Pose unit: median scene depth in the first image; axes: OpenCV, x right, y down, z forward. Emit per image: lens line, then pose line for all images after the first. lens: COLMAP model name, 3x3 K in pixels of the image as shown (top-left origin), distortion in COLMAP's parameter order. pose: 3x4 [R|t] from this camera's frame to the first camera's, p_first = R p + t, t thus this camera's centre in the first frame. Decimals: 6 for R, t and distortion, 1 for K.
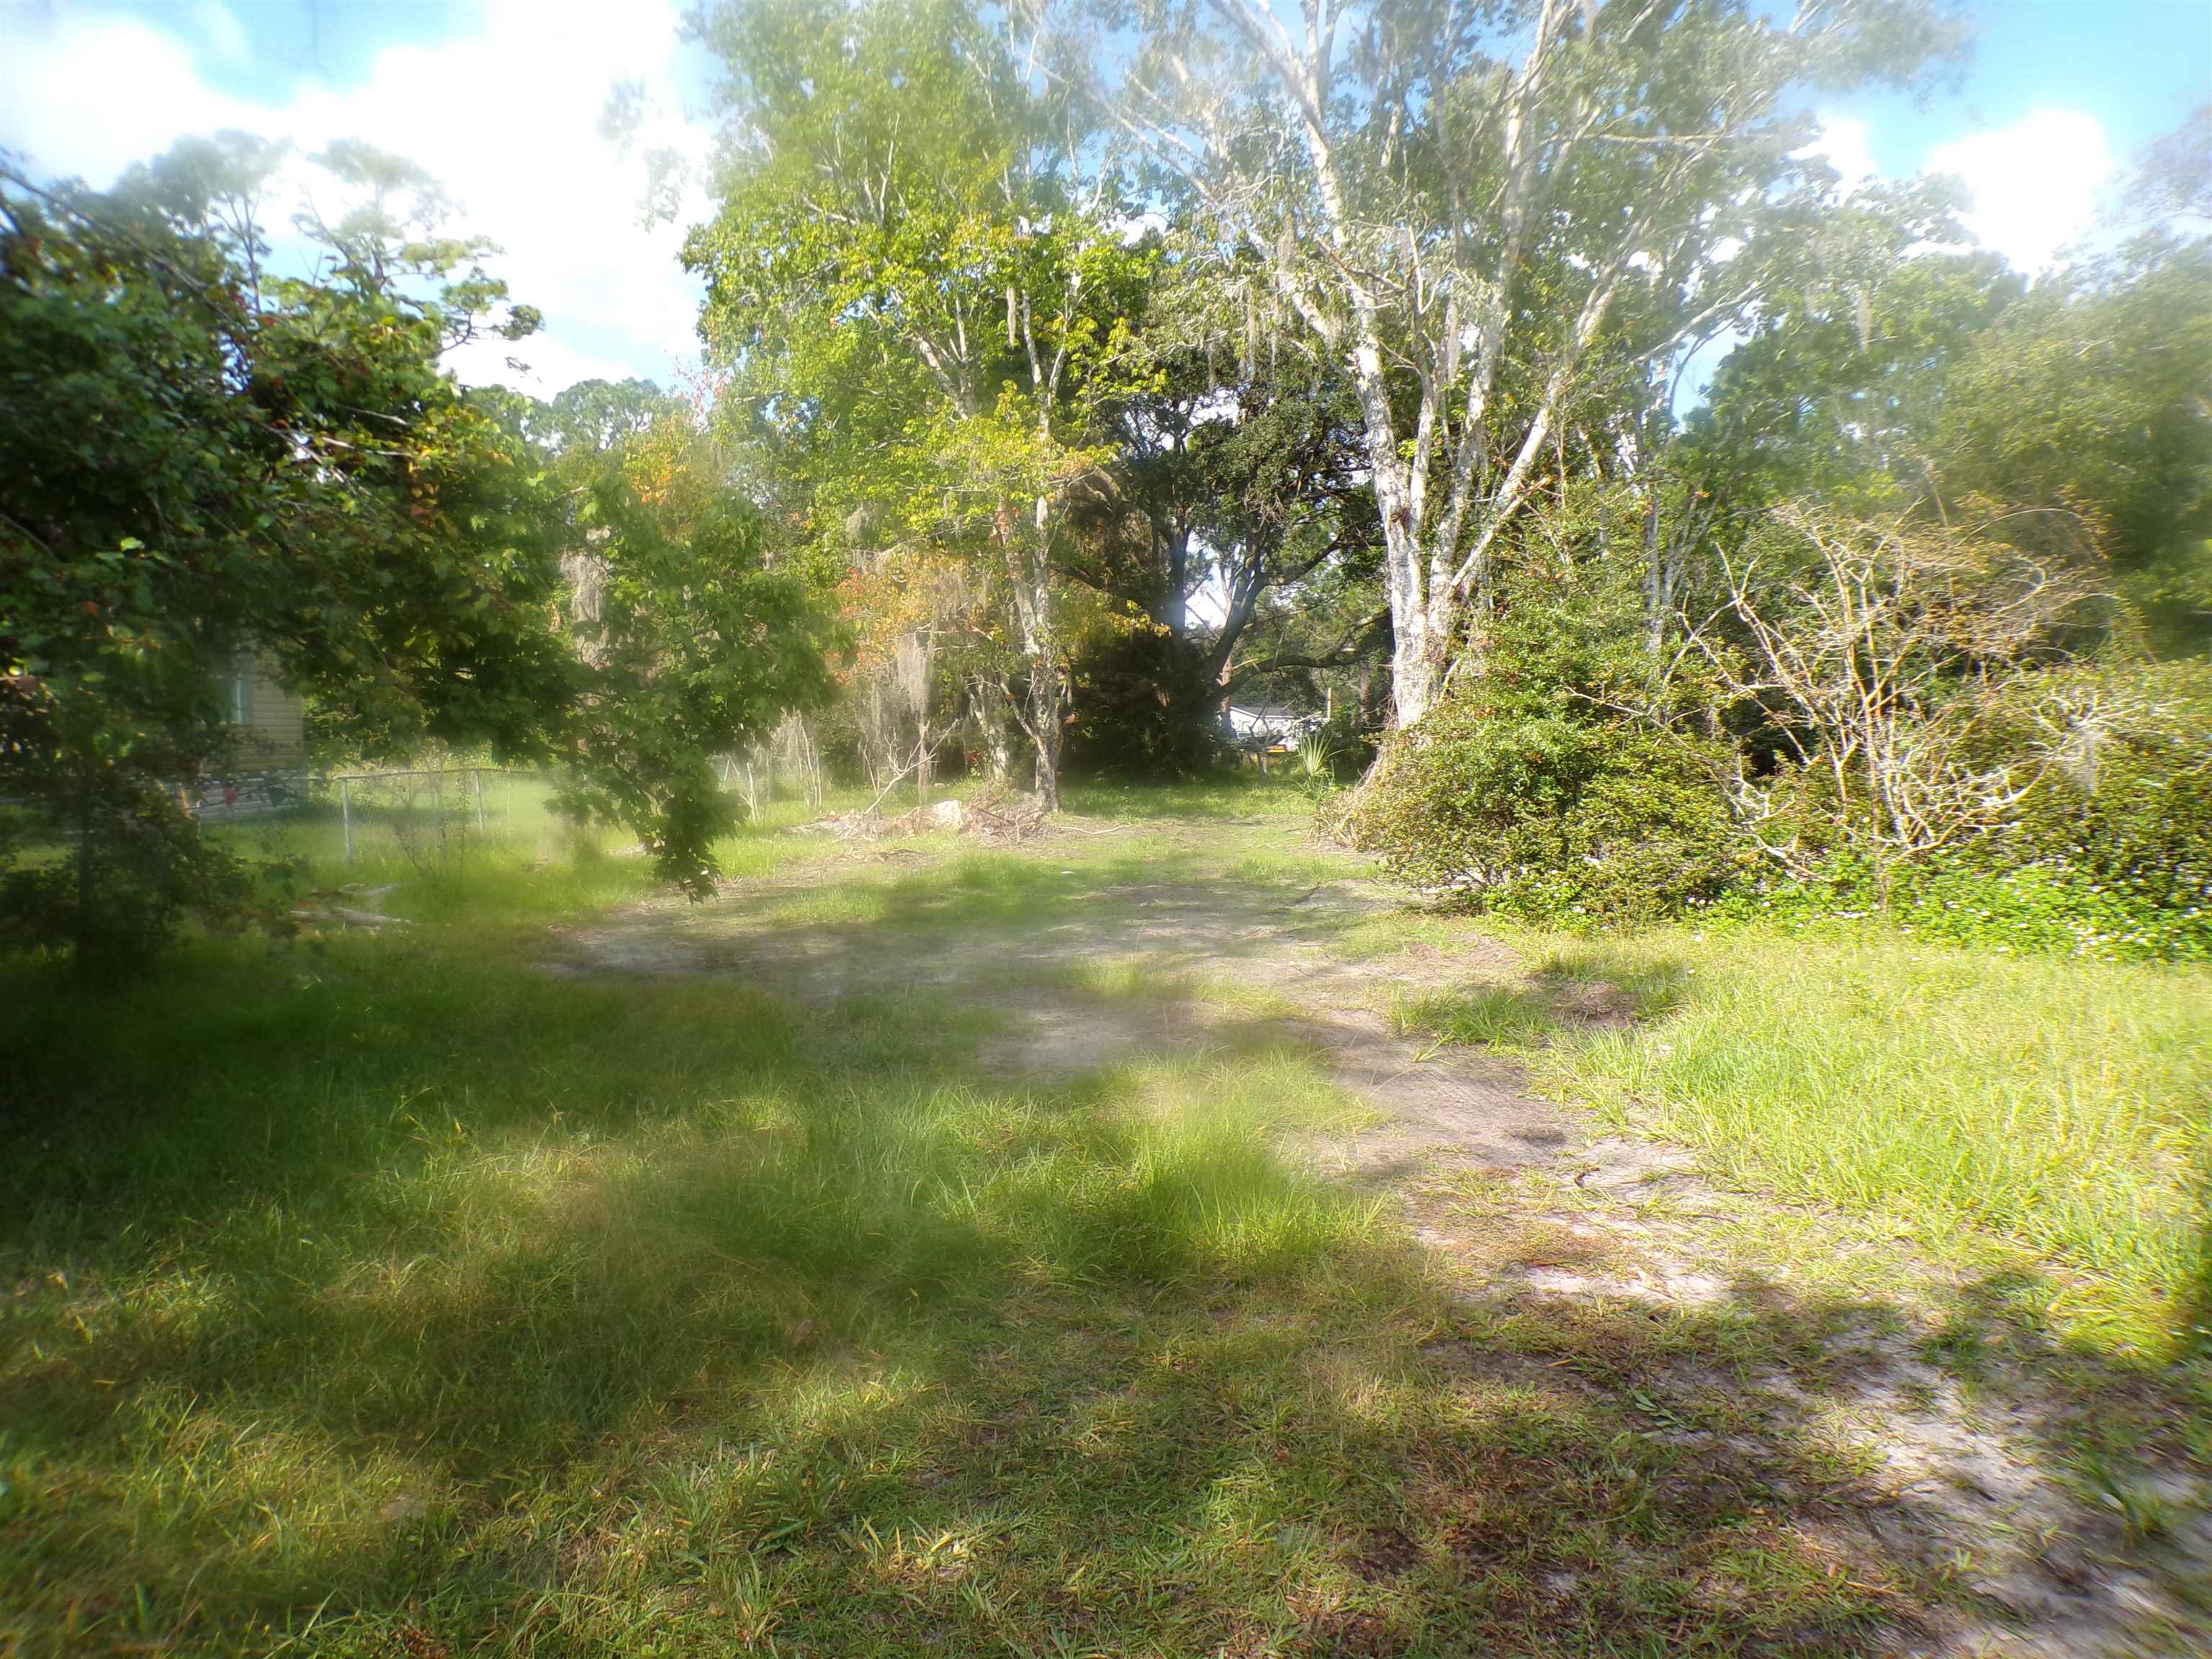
lens RADIAL K [[1504.2, 0, 1092.8], [0, 1504.2, 830.7], [0, 0, 1]] dist [-0.043023, 0.023915]
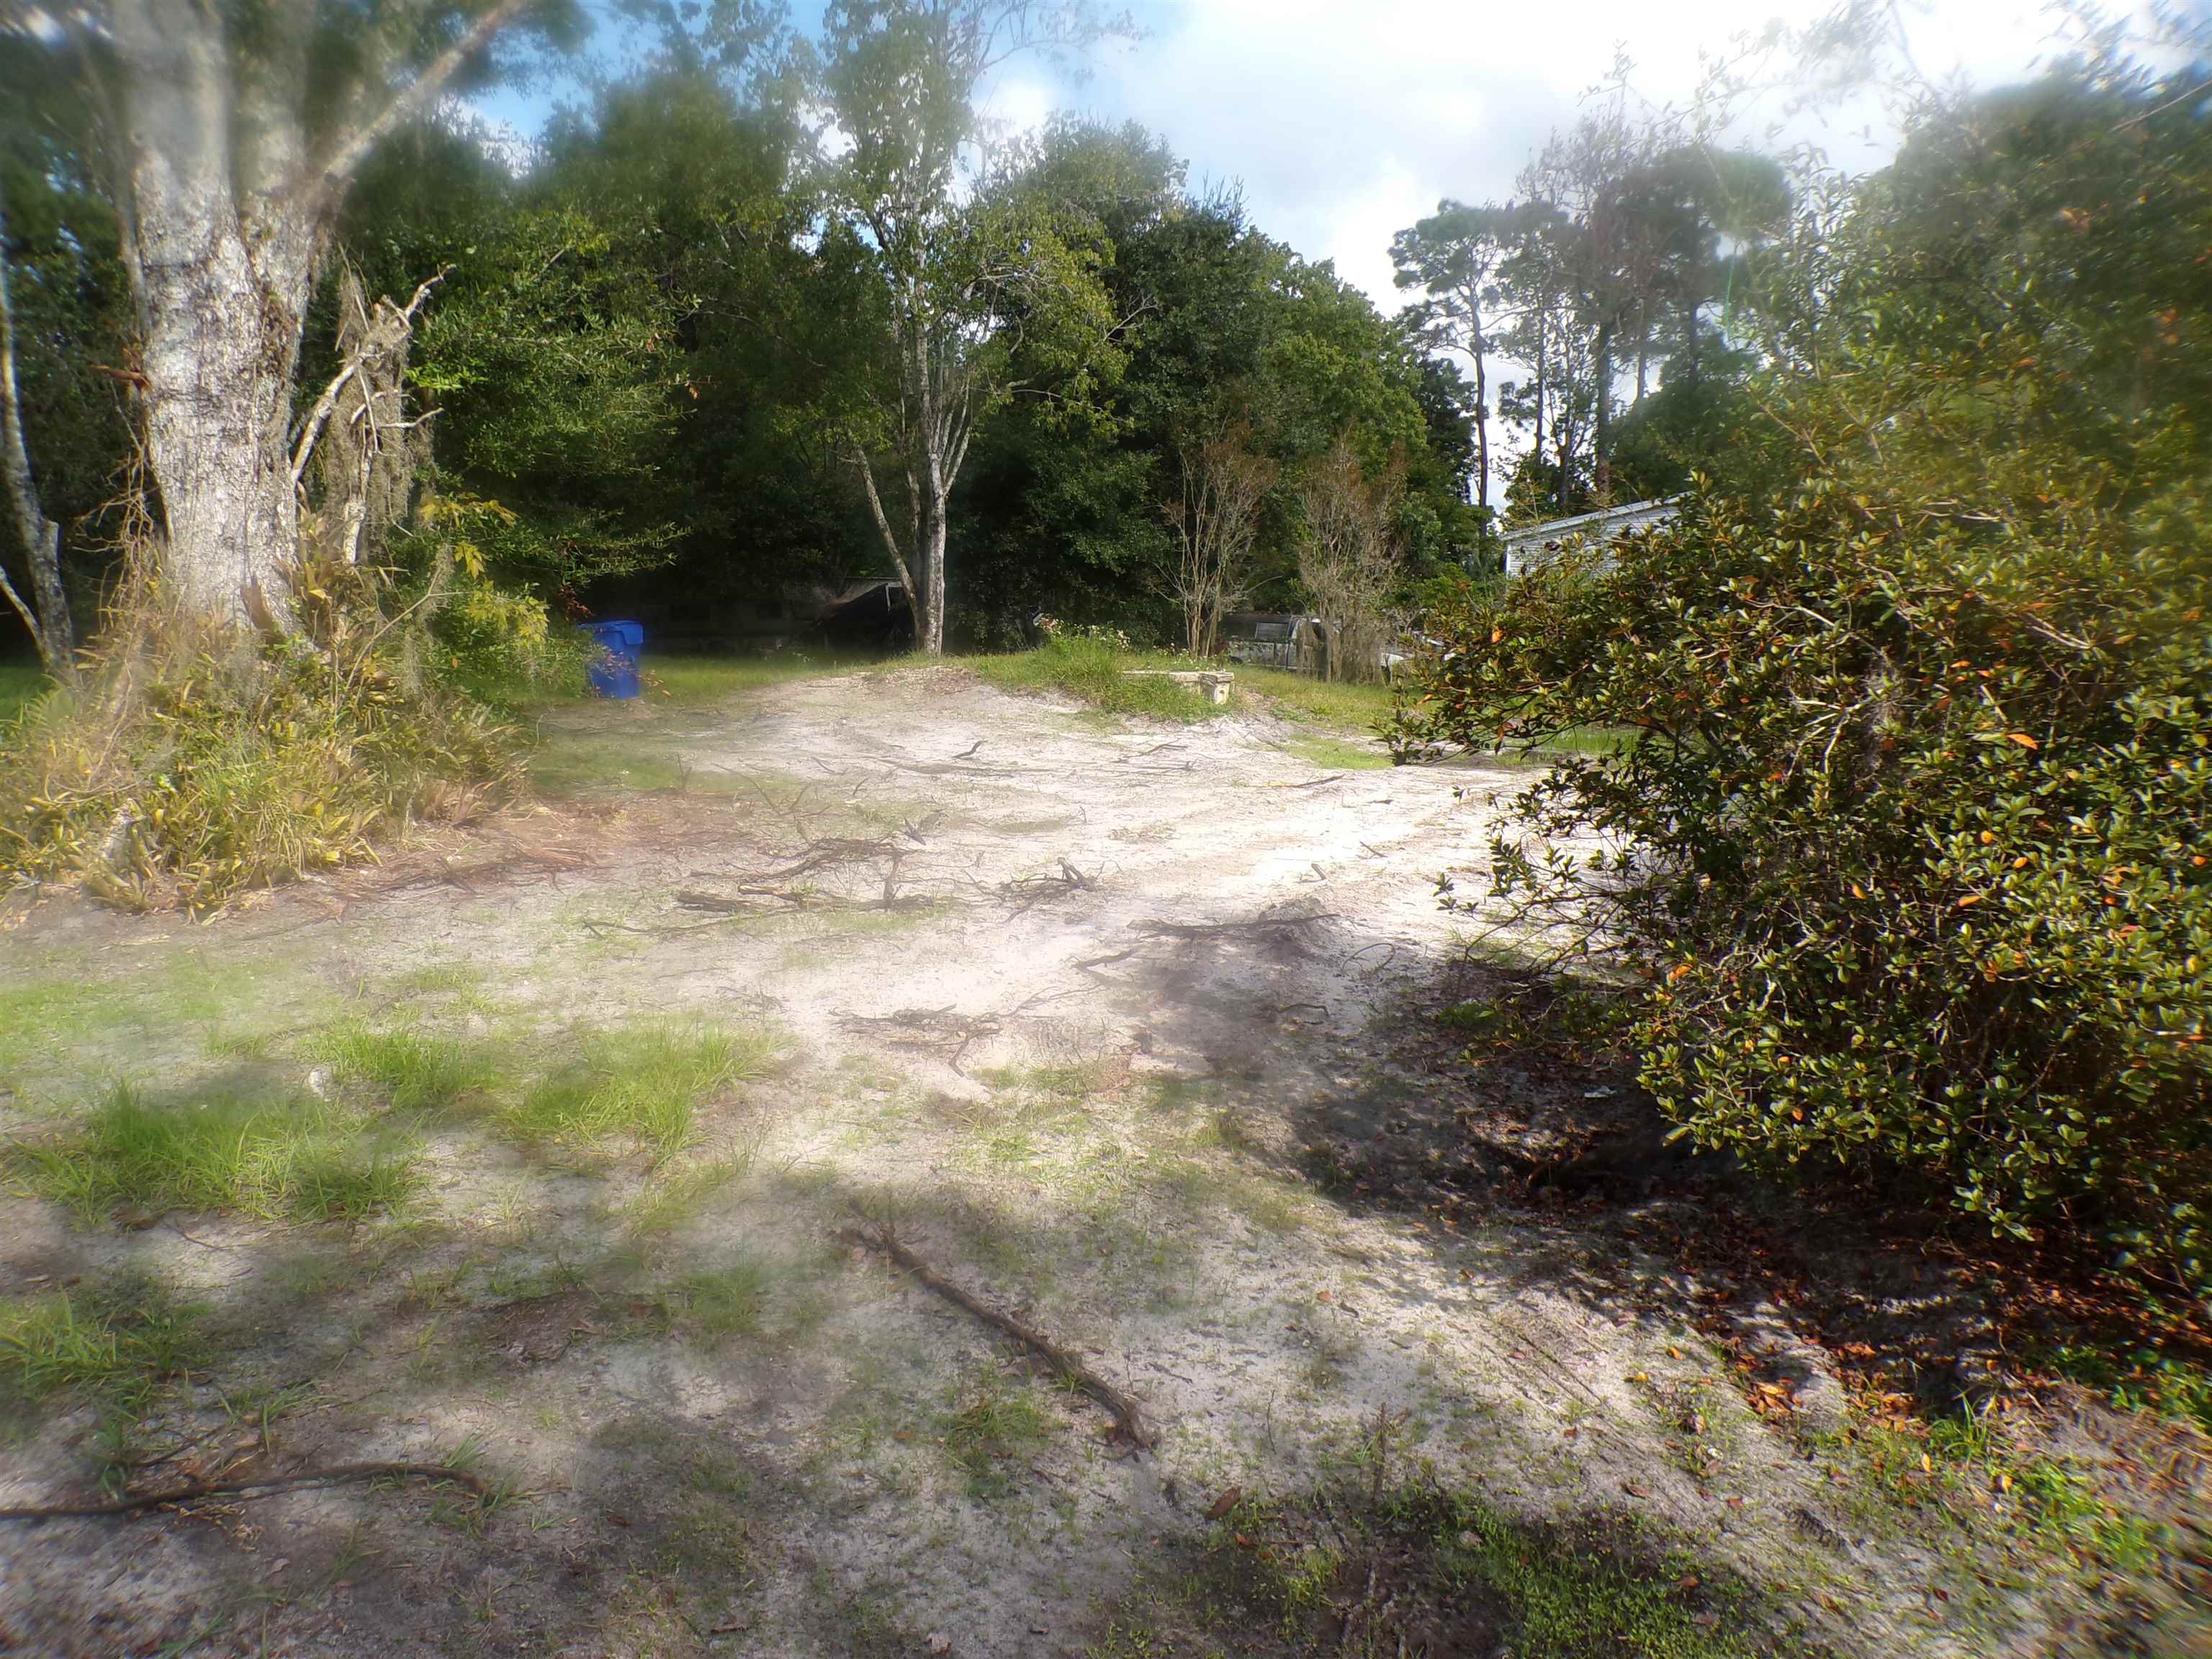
lens RADIAL K [[1504.2, 0, 1095.9], [0, 1504.2, 823.0], [0, 0, 1]] dist [-0.043023, 0.023915]
pose [[0.446797, -0.117676, 0.886863, -0.023783], [0.036173, 0.992877, 0.113519, -0.037197], [-0.893904, -0.018639, 0.447871, 0.655504]]
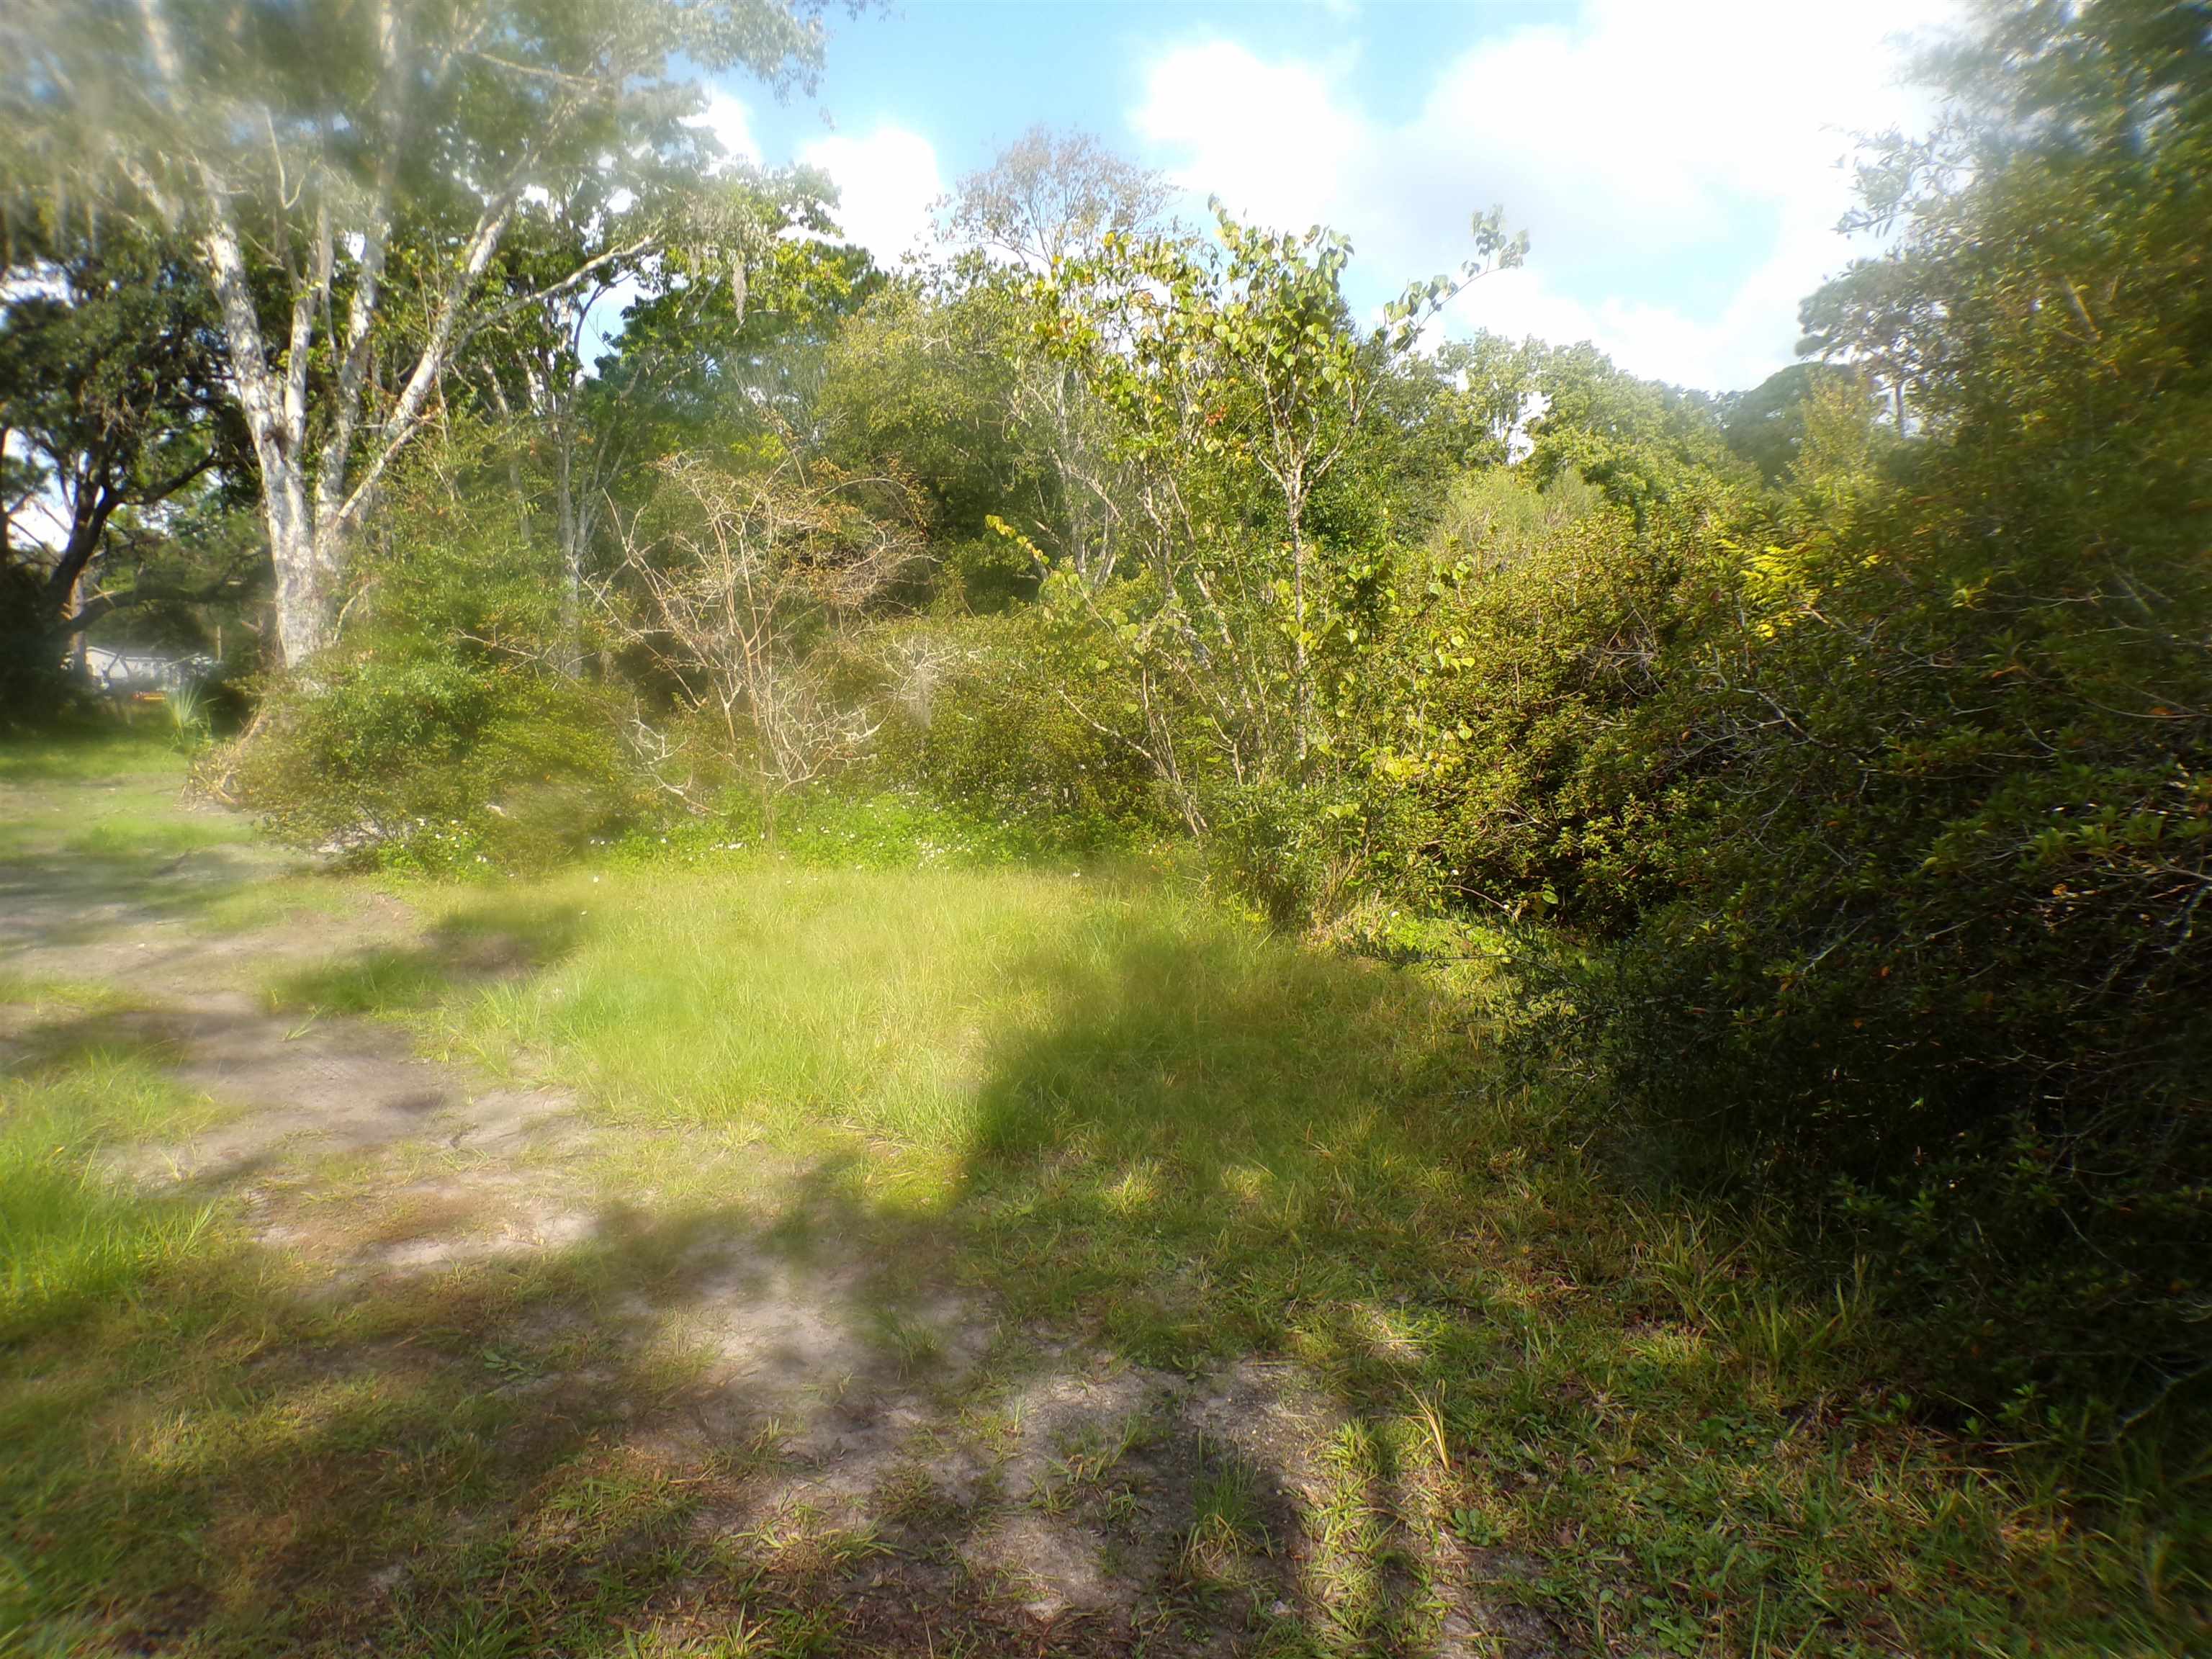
lens RADIAL K [[1504.2, 0, 1087.8], [0, 1504.2, 829.2], [0, 0, 1]] dist [-0.043023, 0.023915]
pose [[0.778523, -0.062400, 0.624507, 0.014431], [0.039572, 0.997946, 0.050382, 0.000007], [-0.626368, -0.014510, 0.779393, -0.001330]]
